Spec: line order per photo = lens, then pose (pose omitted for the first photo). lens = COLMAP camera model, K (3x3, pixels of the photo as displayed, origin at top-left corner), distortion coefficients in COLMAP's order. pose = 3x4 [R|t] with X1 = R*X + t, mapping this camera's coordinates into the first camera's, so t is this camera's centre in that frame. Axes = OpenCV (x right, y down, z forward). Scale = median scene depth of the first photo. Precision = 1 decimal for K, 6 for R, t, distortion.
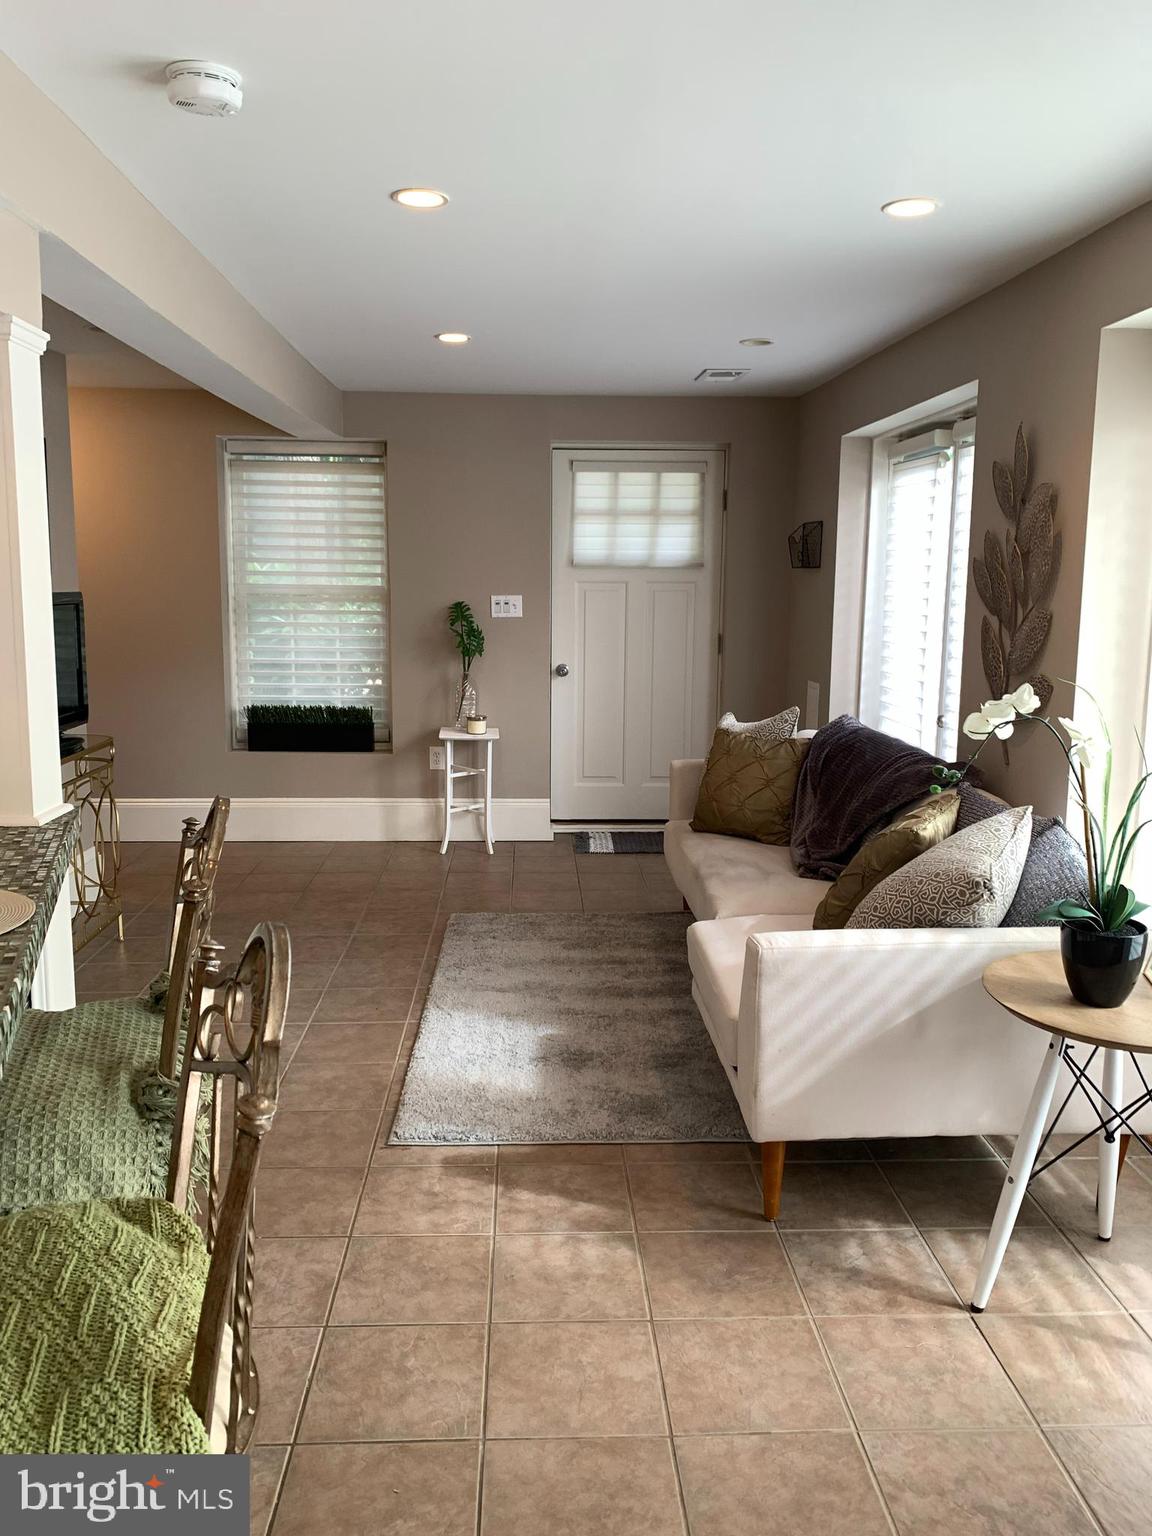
lens RADIAL K [[1179.4, 0, 575.8], [0, 1179.4, 769.0], [0, 0, 1]] dist [-0.004201, -0.001189]
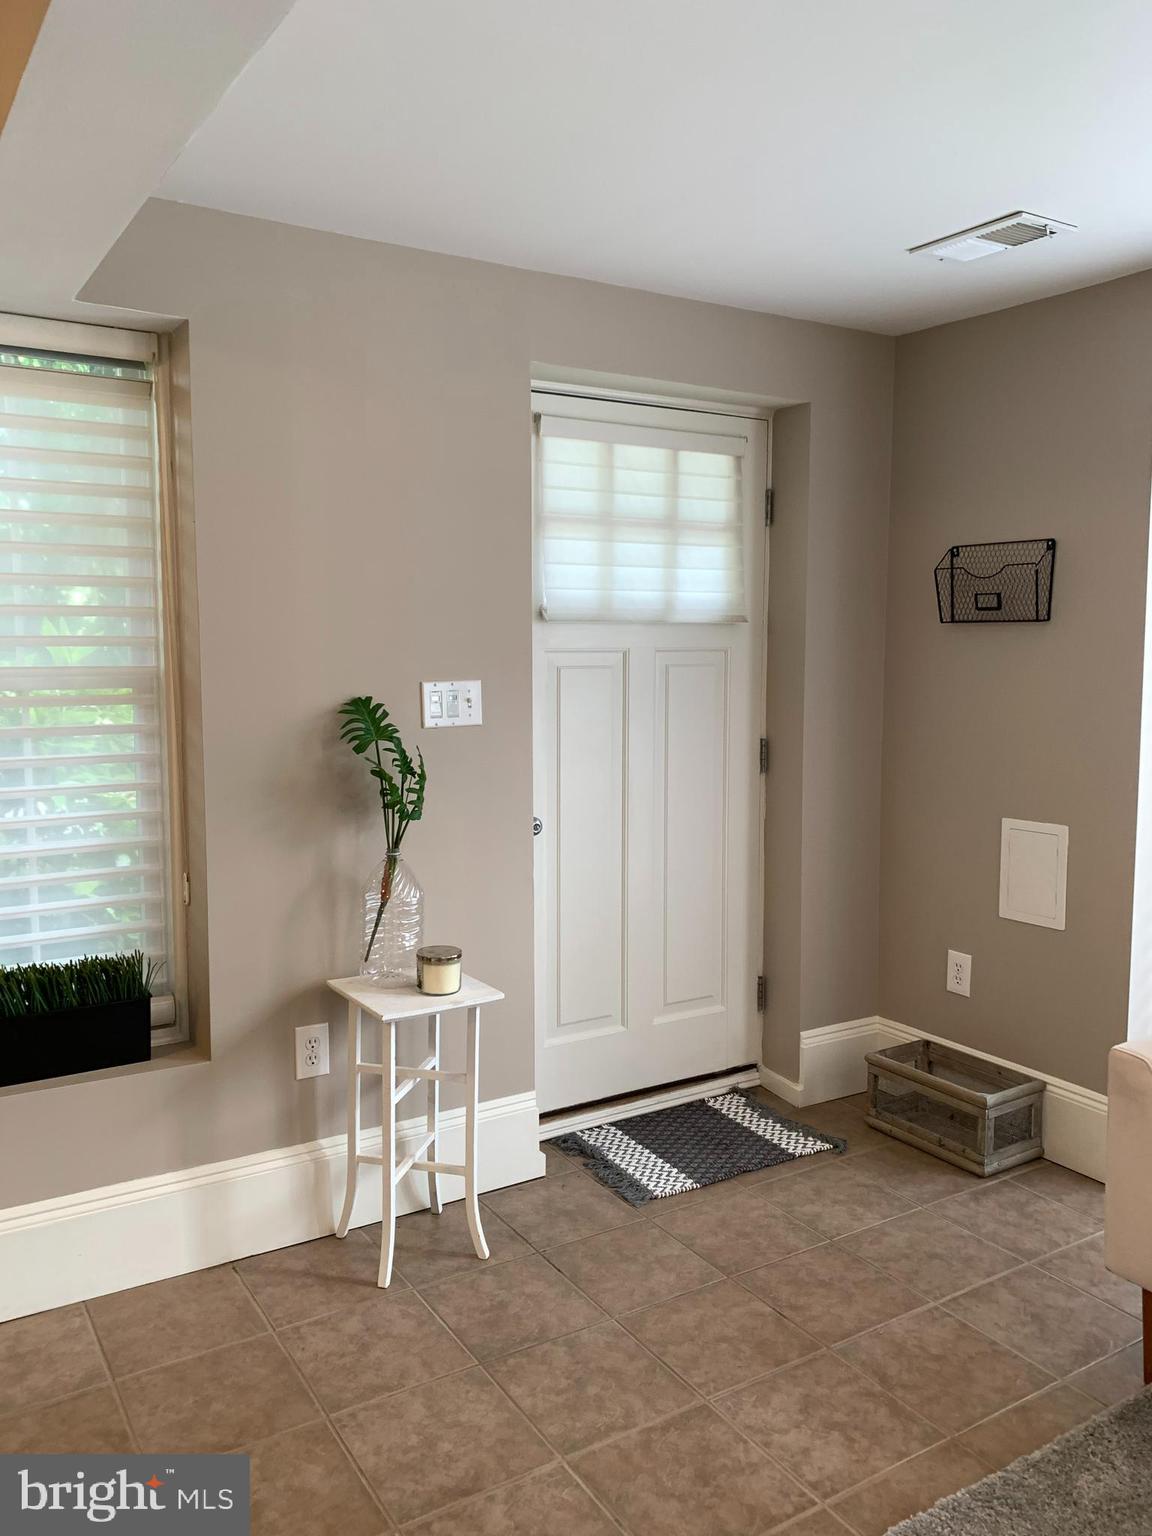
lens RADIAL K [[1179.4, 0, 576.5], [0, 1179.4, 760.3], [0, 0, 1]] dist [-0.004201, -0.001189]
pose [[0.866546, -0.056966, 0.495836, -0.245610], [0.089660, 0.995071, -0.042371, -0.089717], [-0.490978, 0.081173, 0.867382, 0.560742]]
